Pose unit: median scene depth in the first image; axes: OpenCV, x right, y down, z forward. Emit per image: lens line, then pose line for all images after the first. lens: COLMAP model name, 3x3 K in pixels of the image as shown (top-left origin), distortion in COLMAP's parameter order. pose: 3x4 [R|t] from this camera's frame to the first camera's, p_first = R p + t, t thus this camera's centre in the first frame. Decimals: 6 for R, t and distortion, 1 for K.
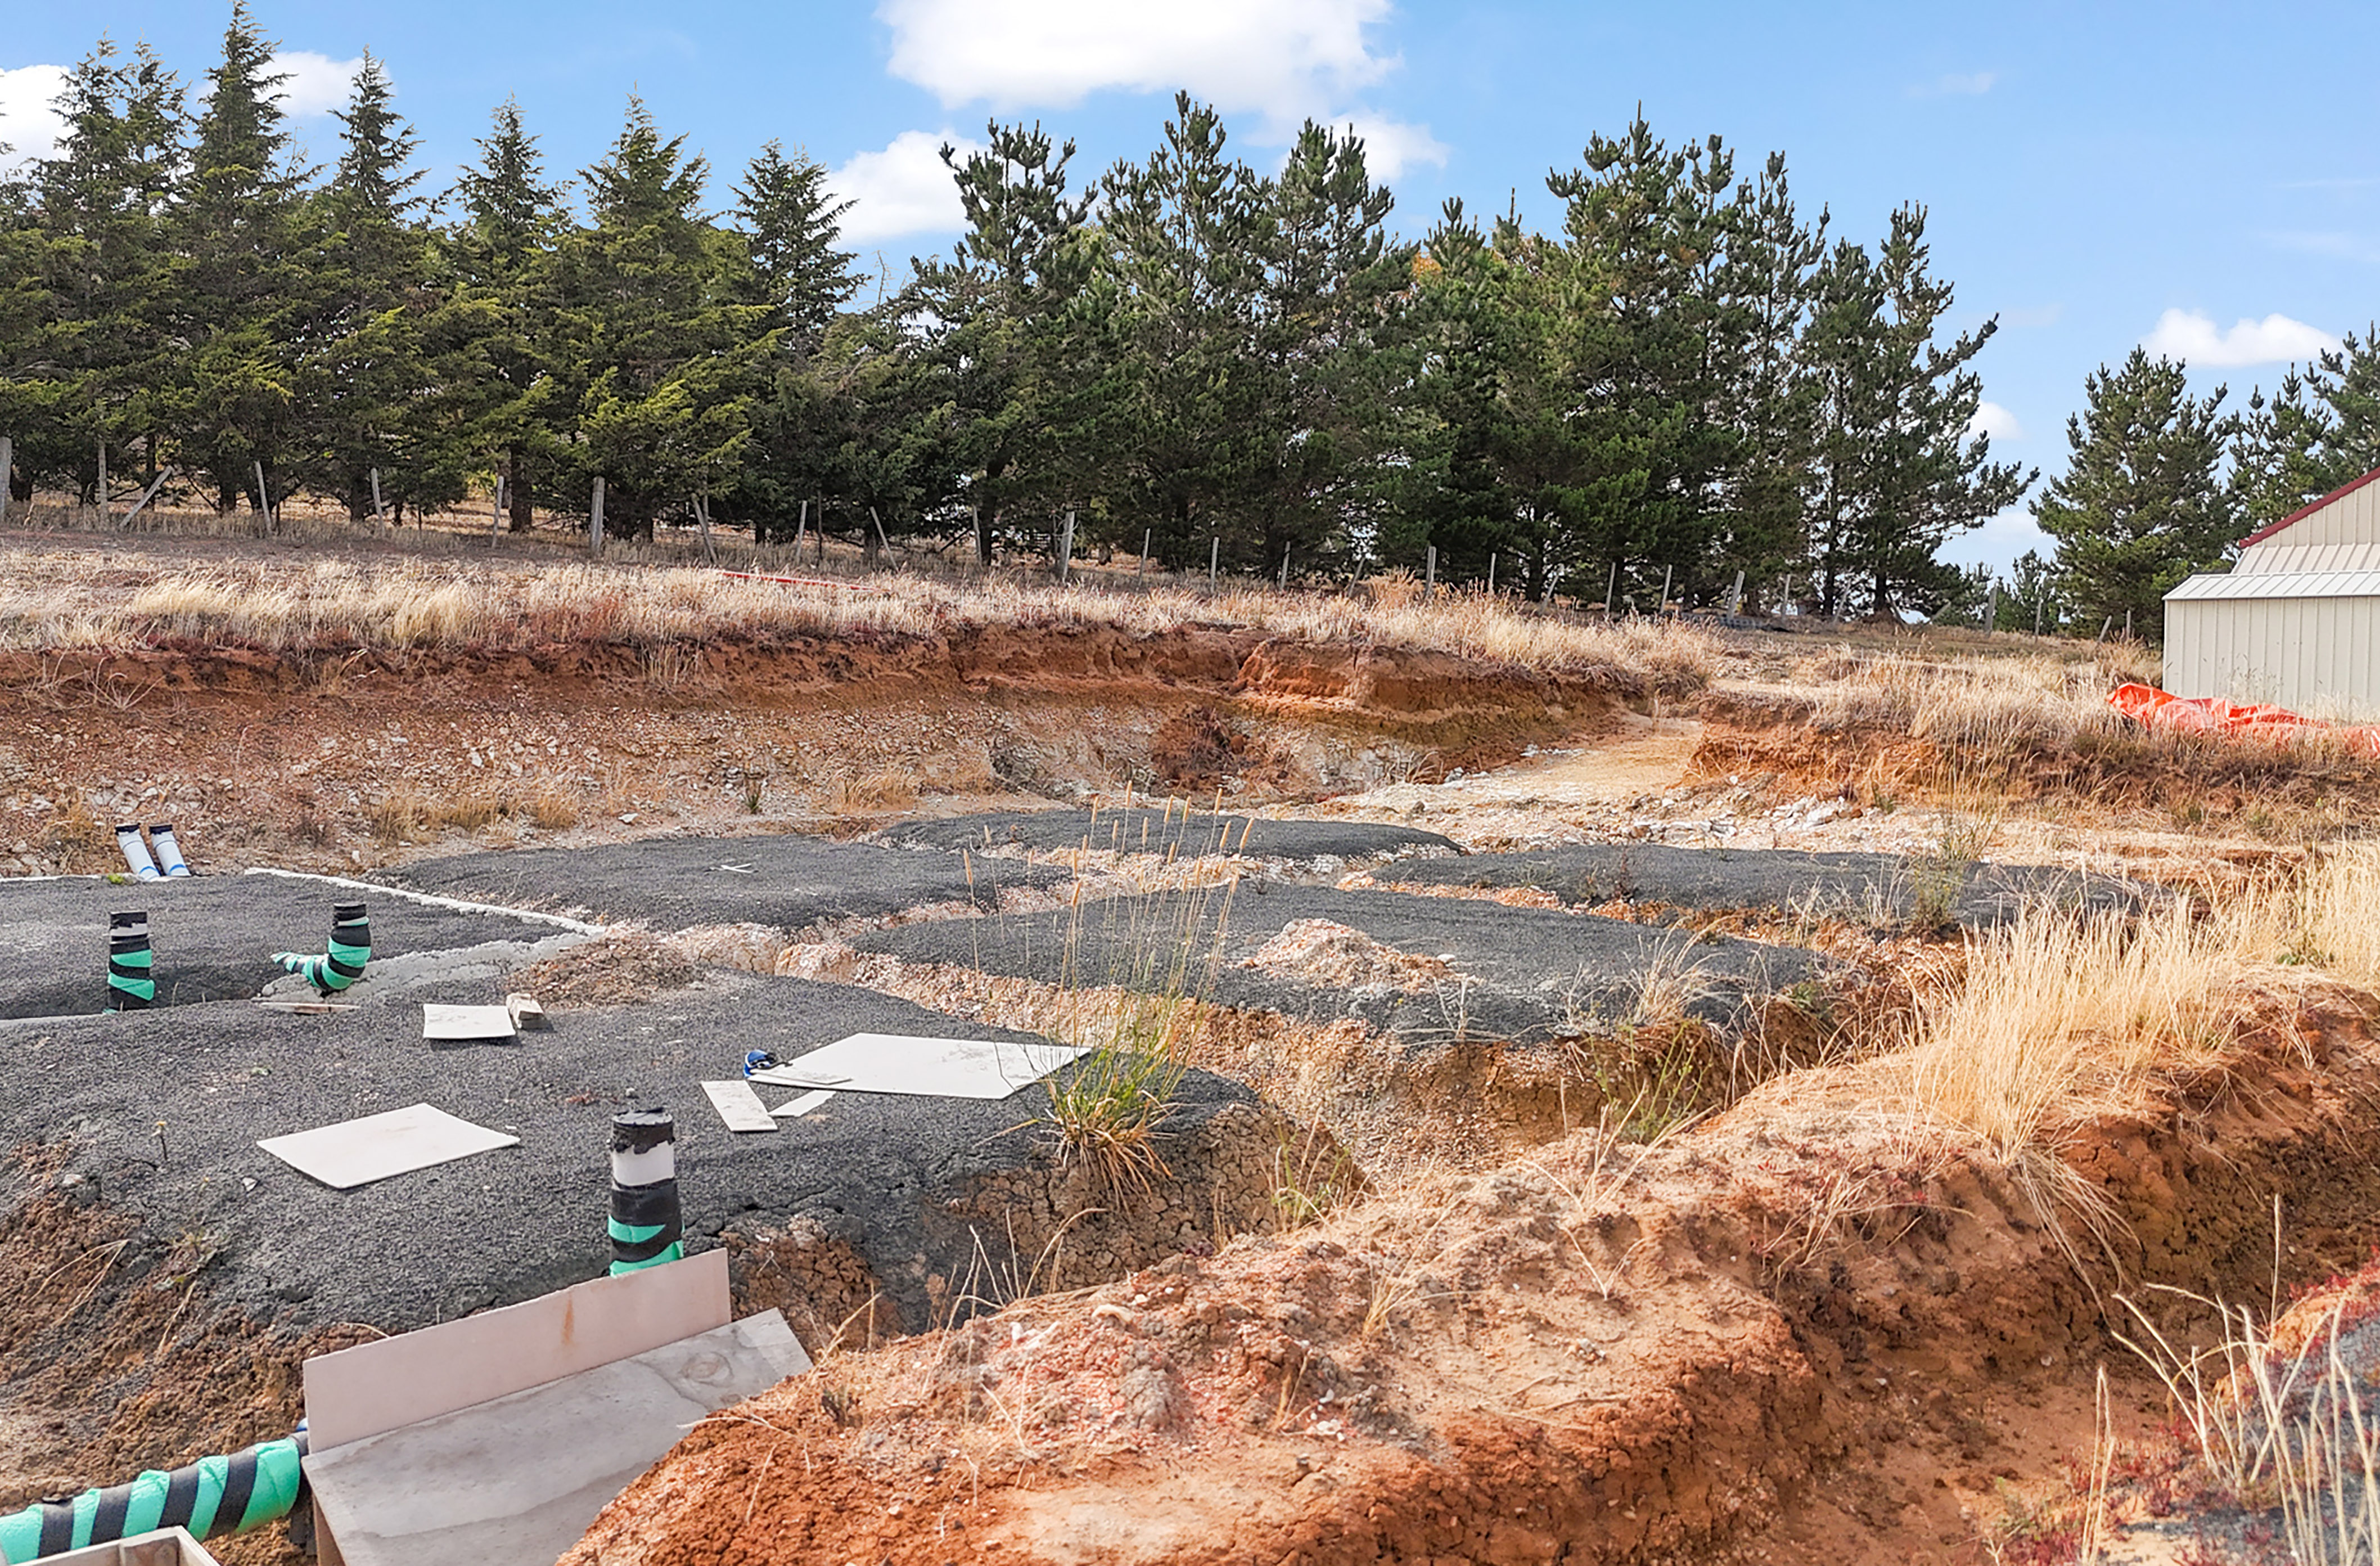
lens RADIAL K [[2029.5, 0, 1194.0], [0, 2029.5, 759.9], [0, 0, 1]] dist [0.119780, -0.212052]
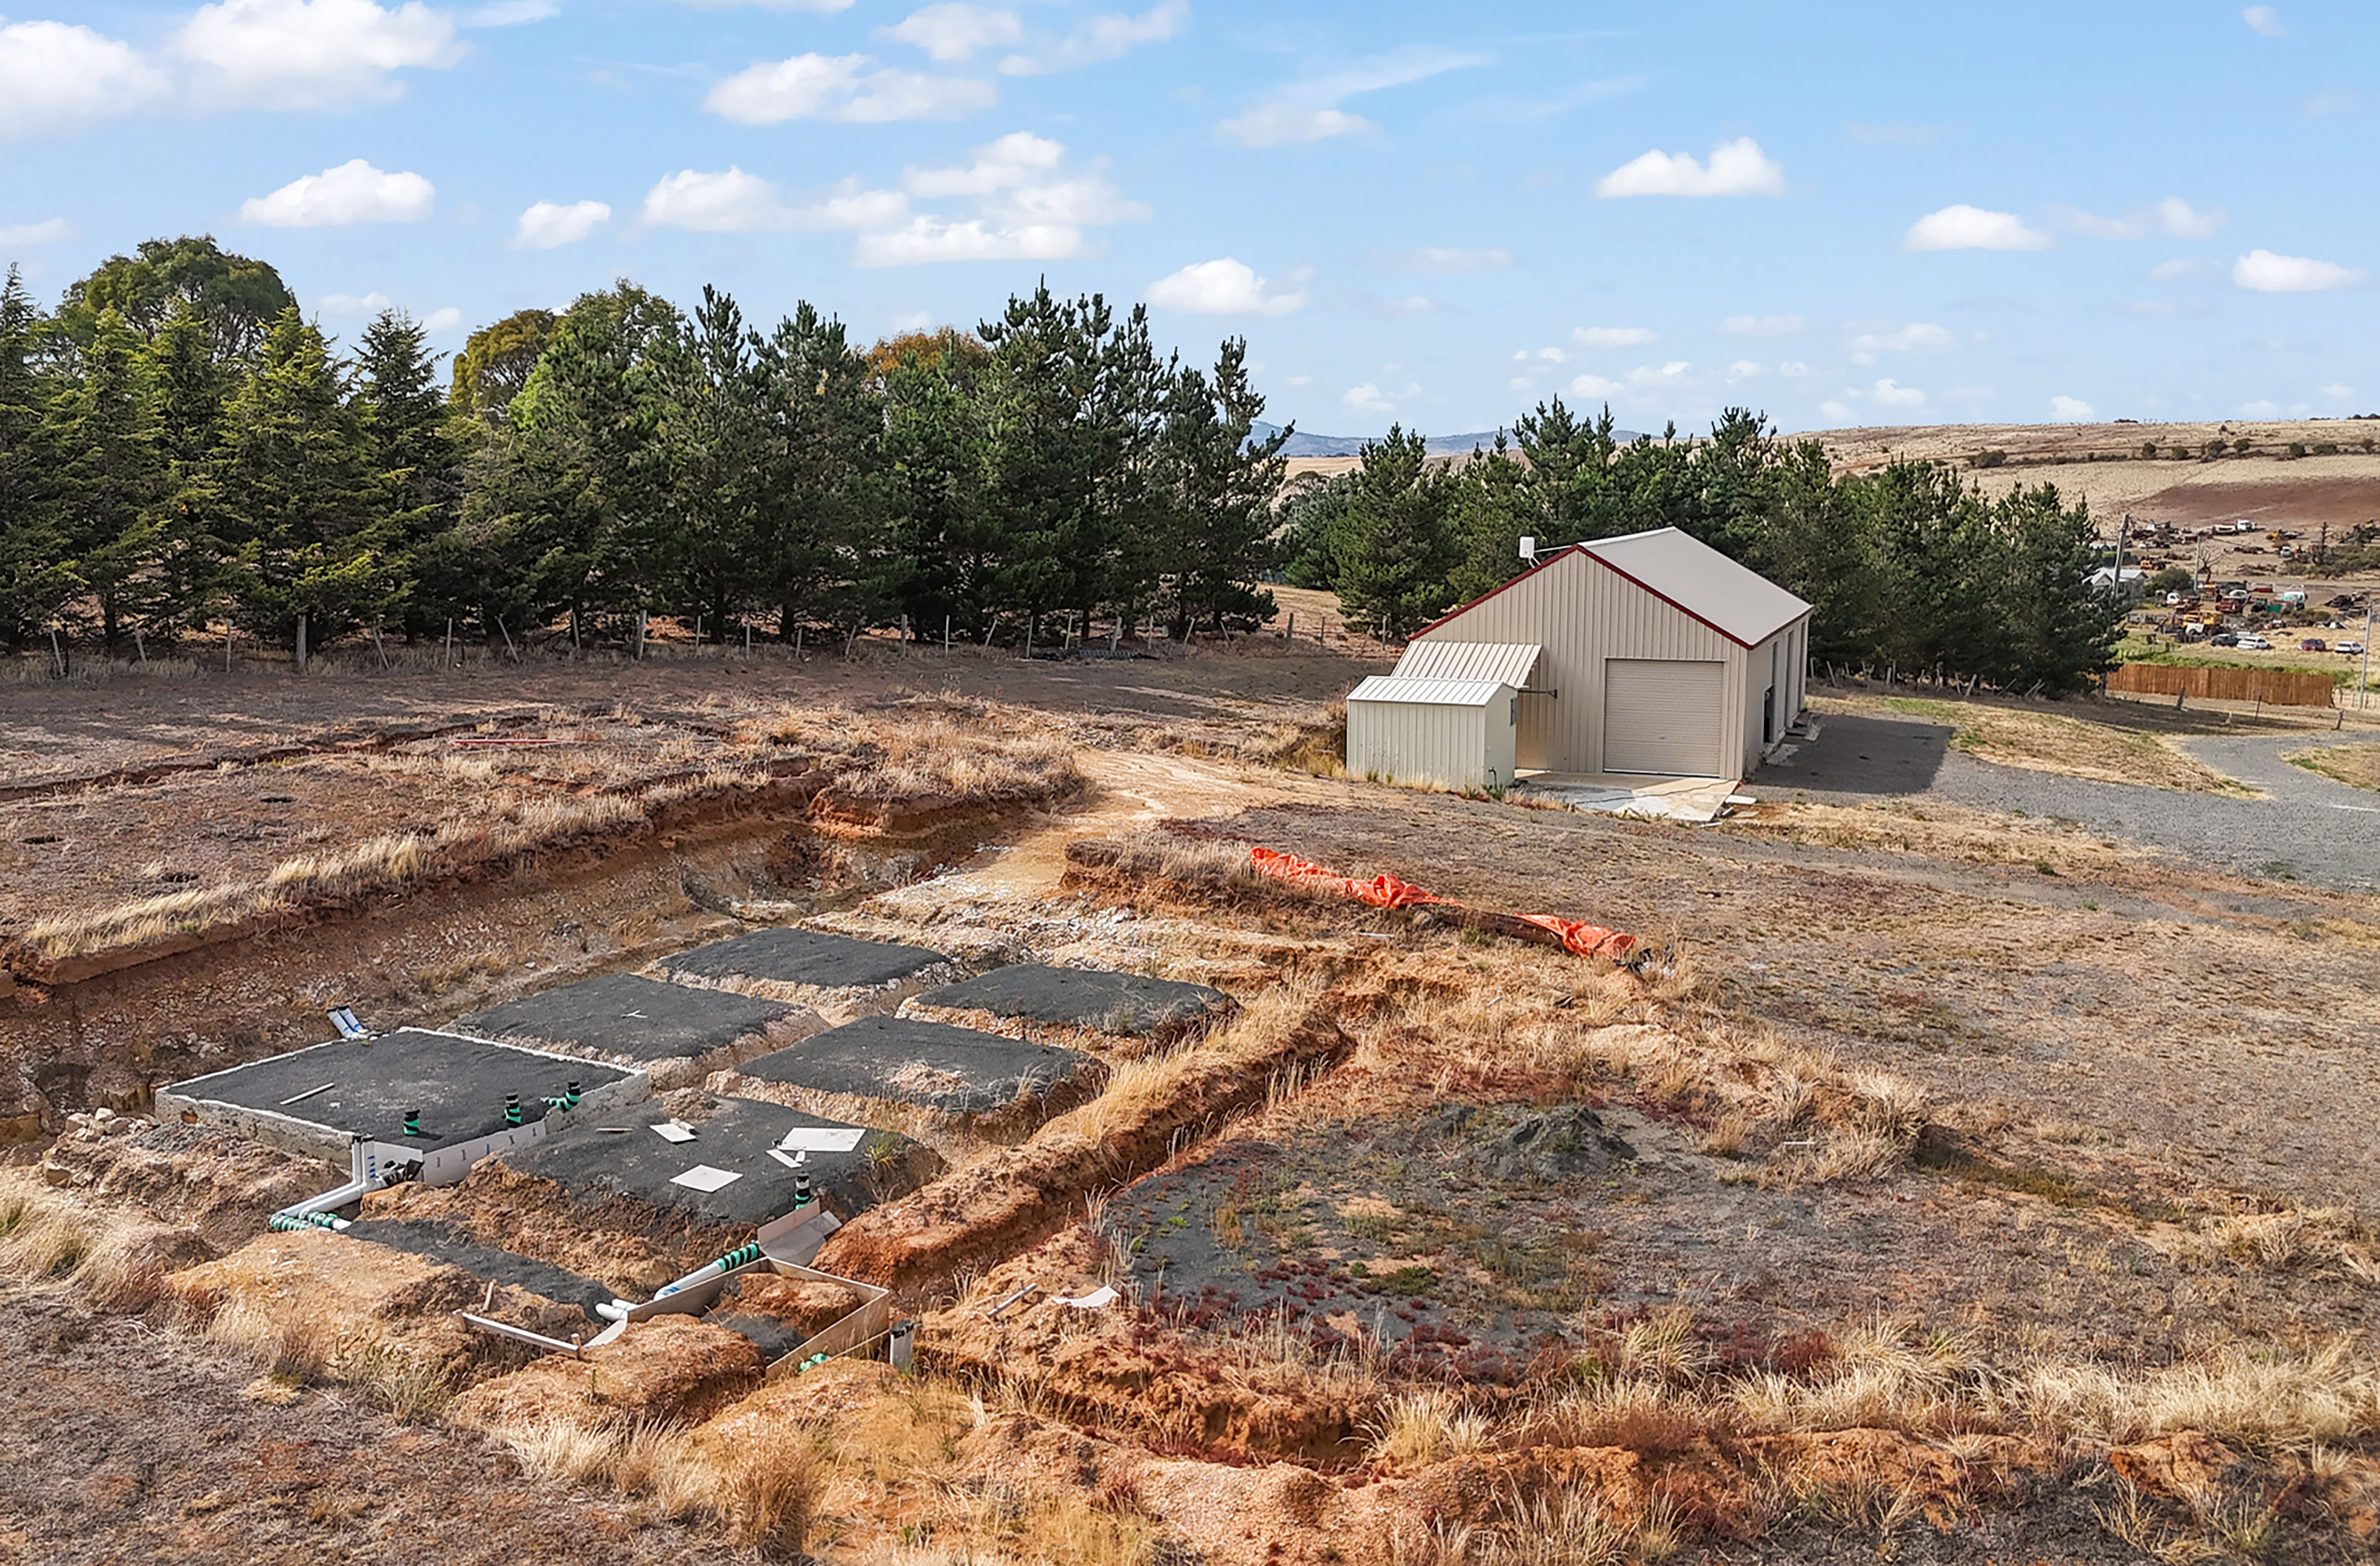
lens RADIAL K [[1971.6, 0, 1215.3], [0, 1971.6, 778.9], [0, 0, 1]] dist [0.053705, -0.123319]
pose [[0.959511, -0.036876, 0.279247, -0.120549], [0.009916, 0.995201, 0.097350, -0.238113], [-0.281497, -0.090639, 0.955272, -0.723381]]
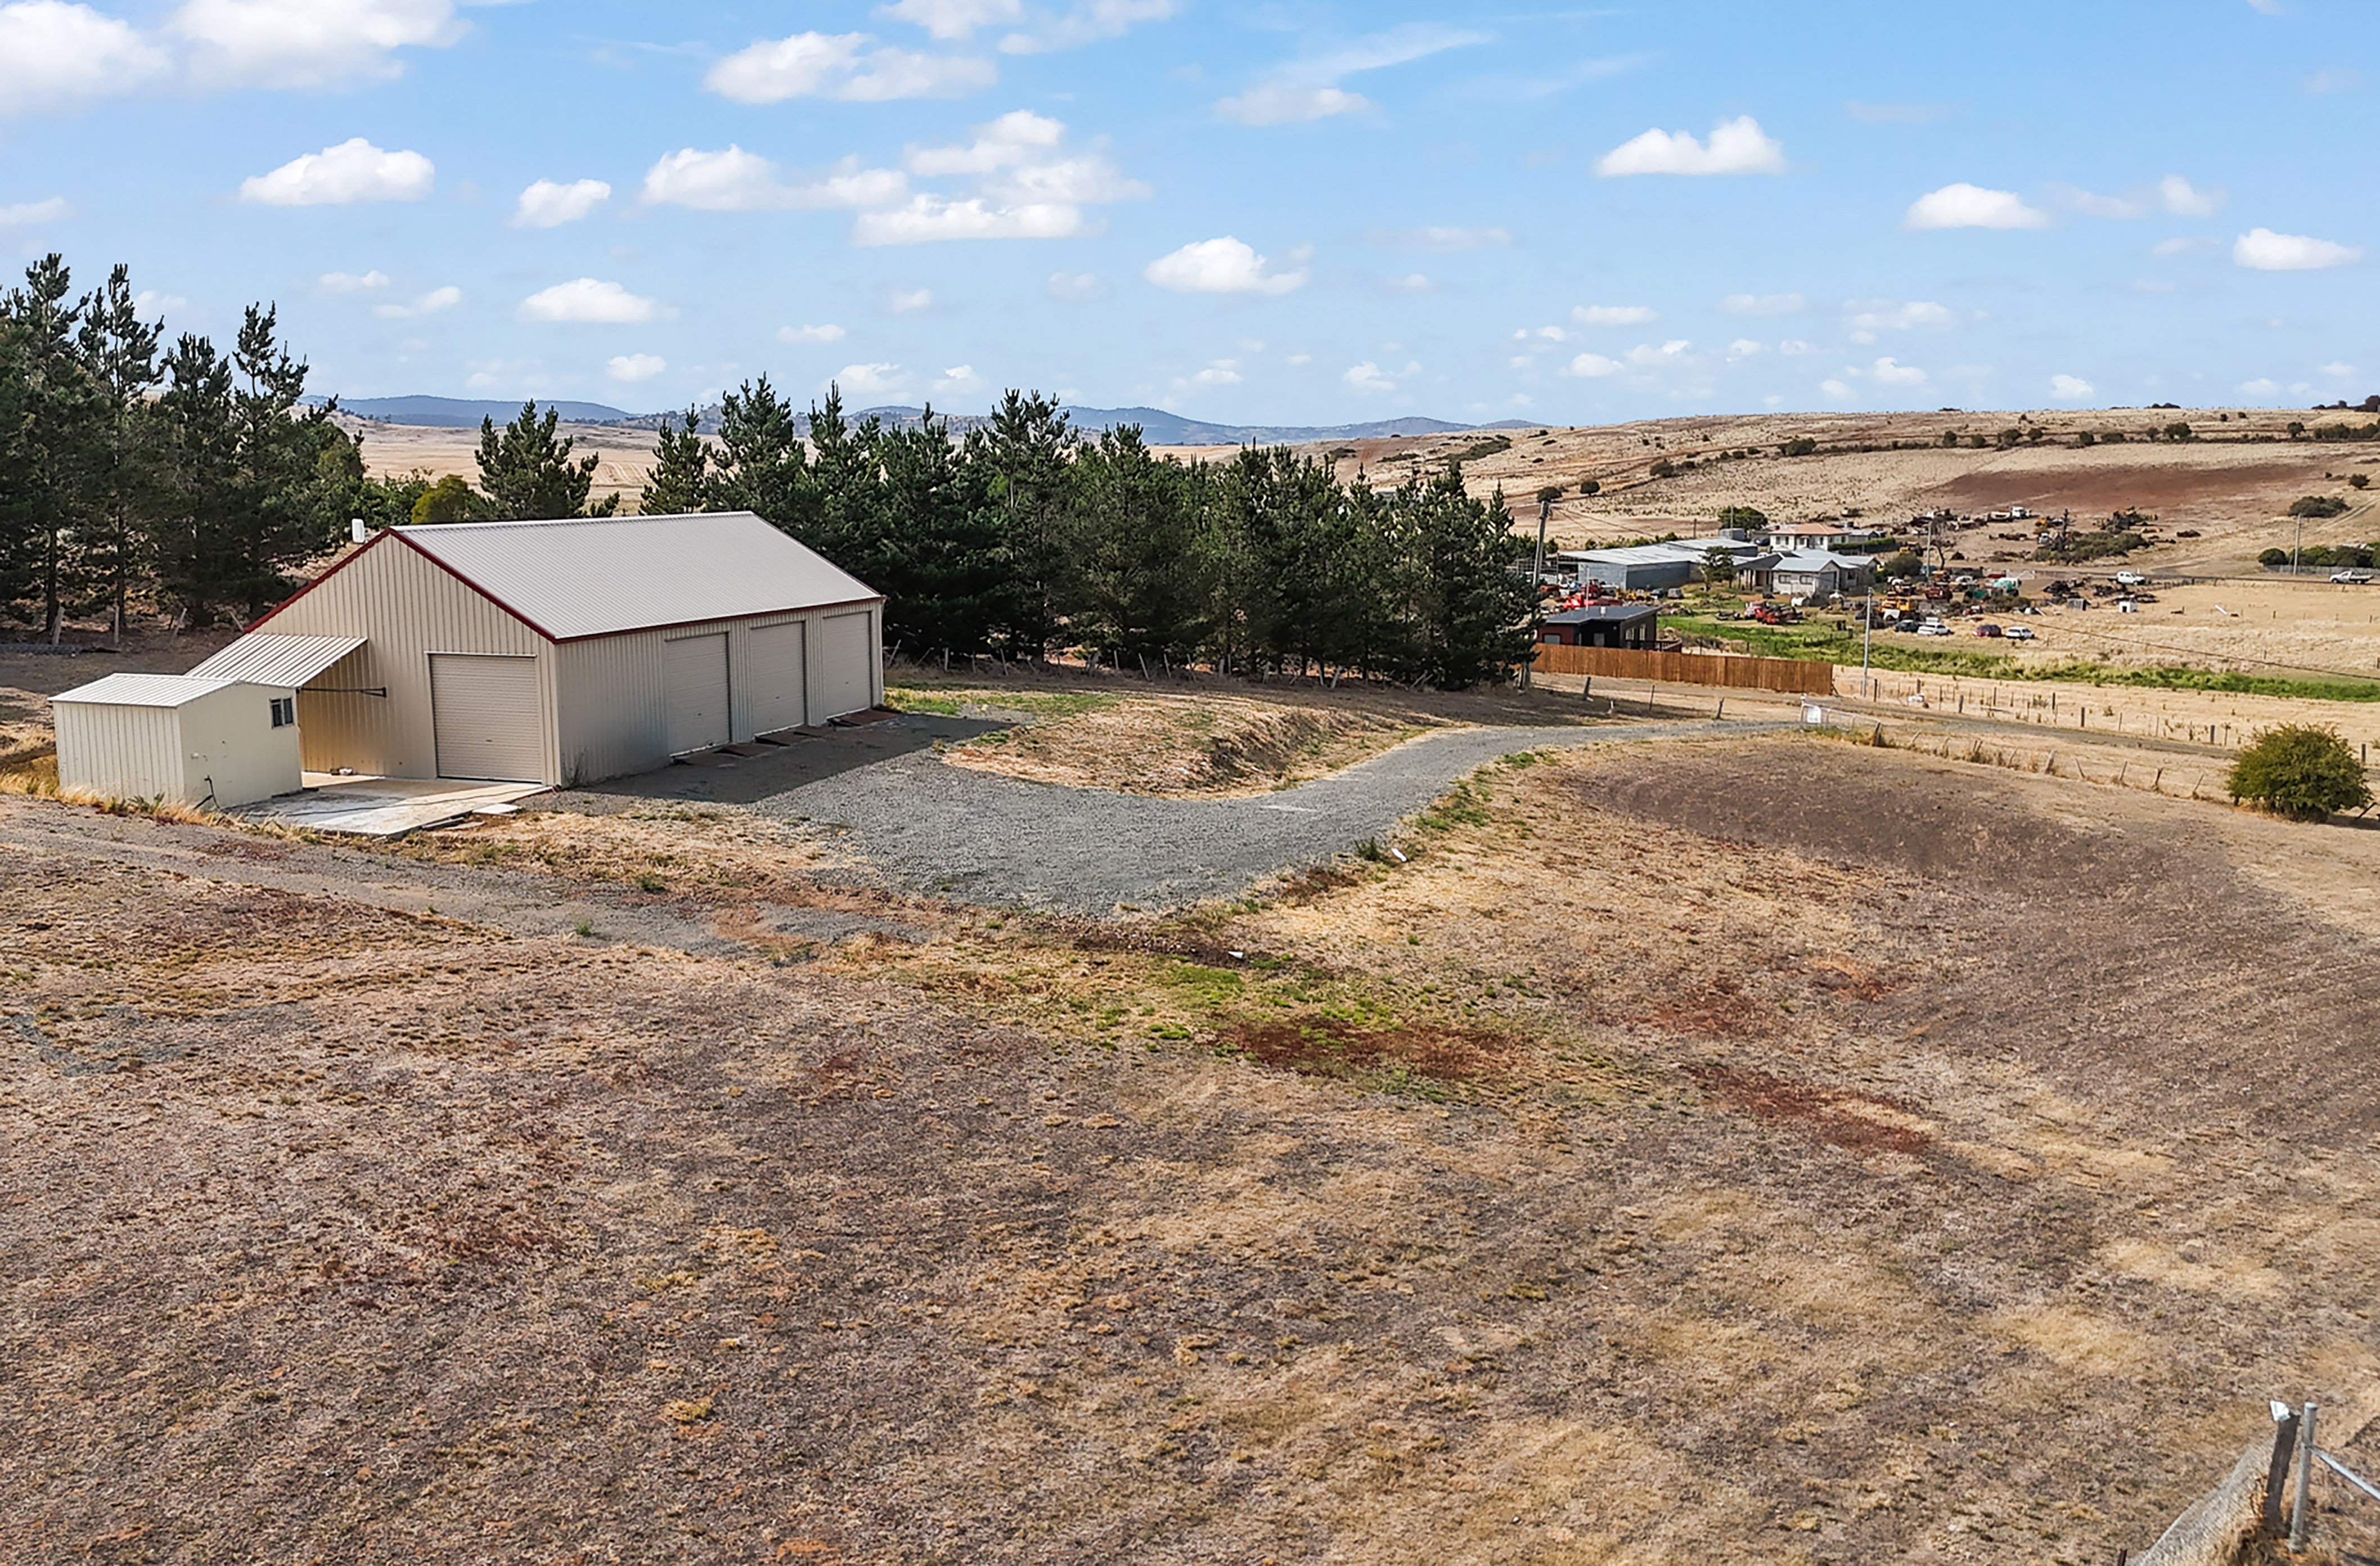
lens RADIAL K [[2000.6, 0, 1190.0], [0, 2000.6, 783.0], [0, 0, 1]] dist [0.010239, -0.001130]
pose [[0.936547, -0.046711, 0.347415, 1.027346], [0.010372, 0.994341, 0.105729, -0.229511], [-0.350388, -0.095417, 0.931732, -0.935301]]
